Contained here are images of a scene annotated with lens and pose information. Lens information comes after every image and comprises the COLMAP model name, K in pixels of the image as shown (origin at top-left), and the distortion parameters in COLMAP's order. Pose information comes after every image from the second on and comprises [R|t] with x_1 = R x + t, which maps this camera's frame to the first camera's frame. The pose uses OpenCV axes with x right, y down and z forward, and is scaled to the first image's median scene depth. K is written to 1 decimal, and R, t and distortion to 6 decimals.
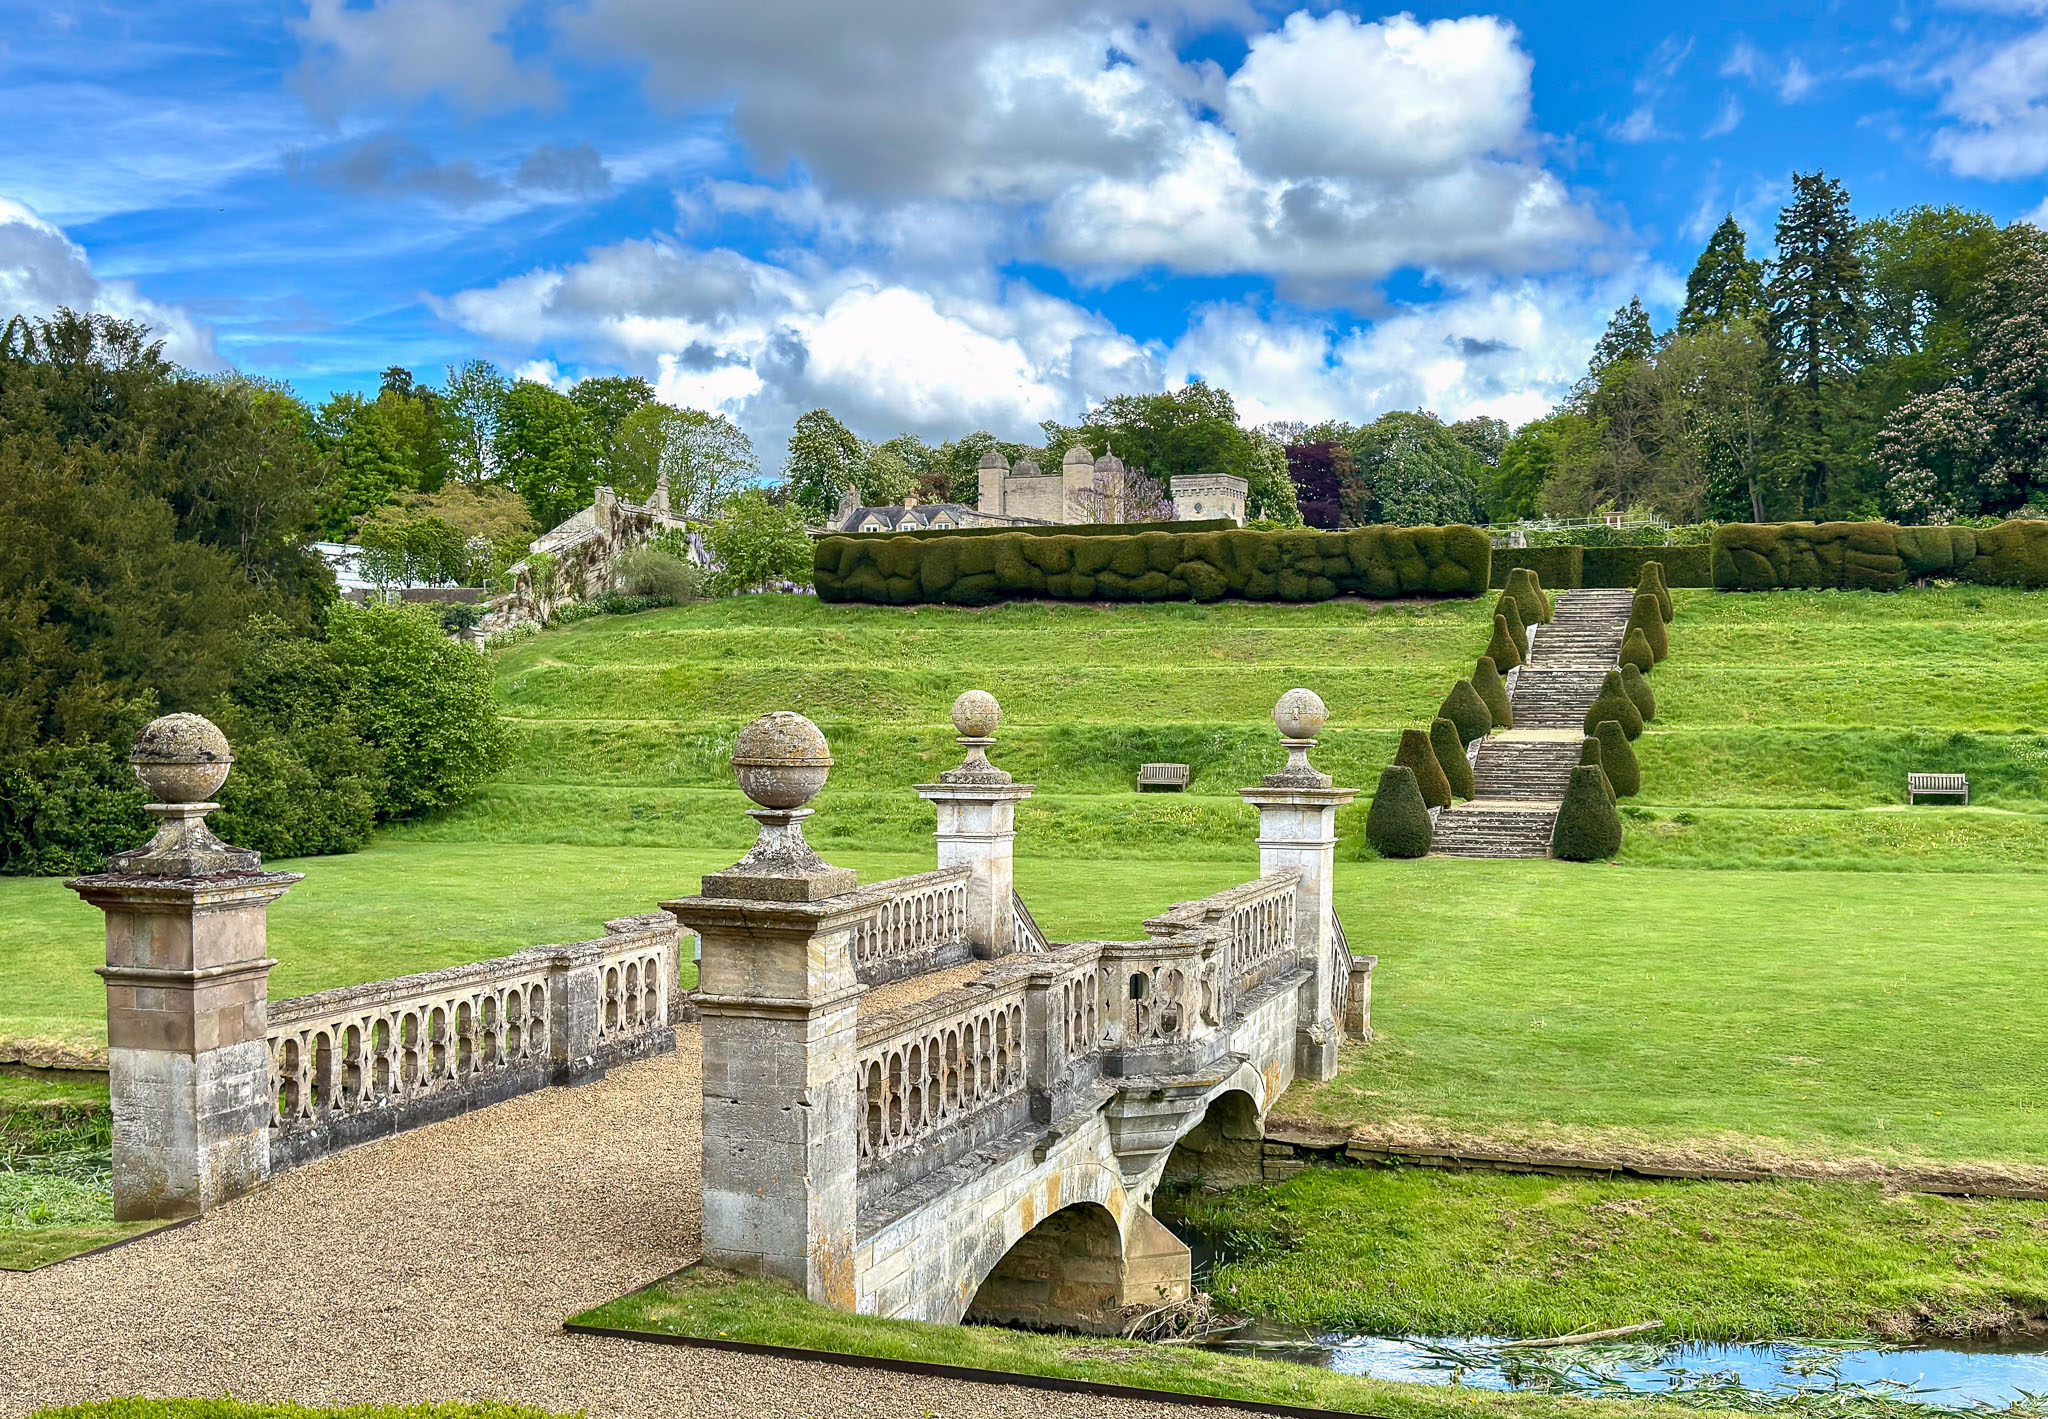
lens RADIAL K [[2105.7, 0, 998.6], [0, 2105.7, 785.8], [0, 0, 1]] dist [-0.015043, 0.000000]
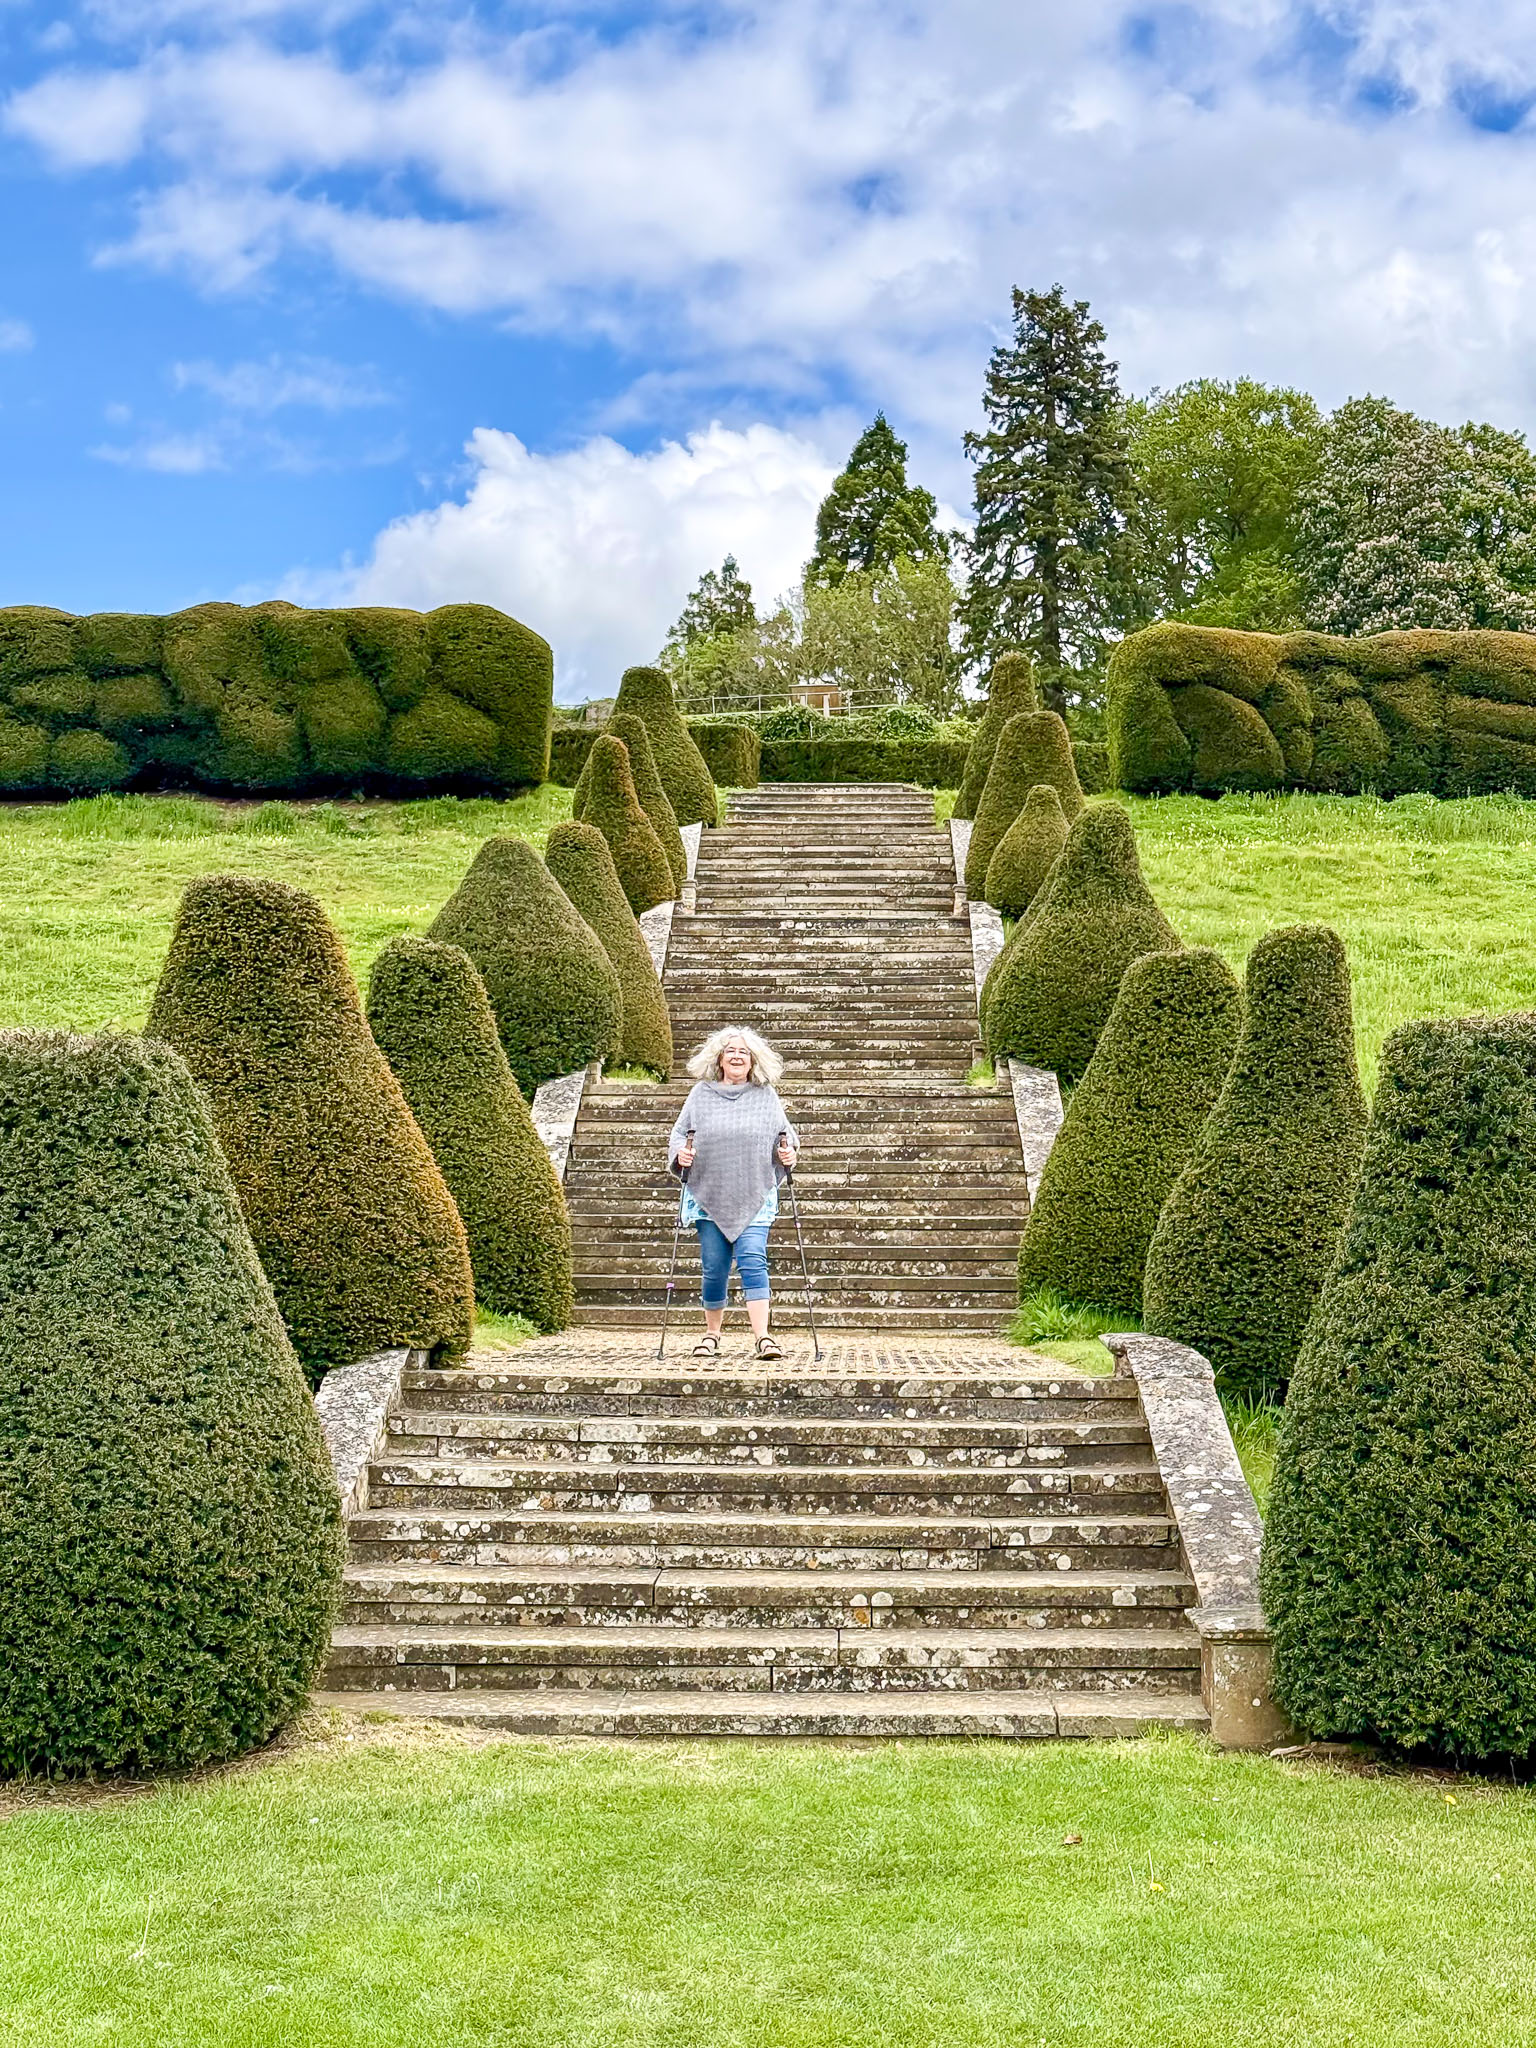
lens RADIAL K [[2992.3, 0, 760.6], [0, 2992.3, 990.4], [0, 0, 1]] dist [0.036841, 0.000000]
pose [[0.949372, 0.027814, 0.312920, 0.103990], [0.010226, 0.992809, -0.119272, 0.006273], [-0.313987, 0.116433, 0.942261, 0.491873]]
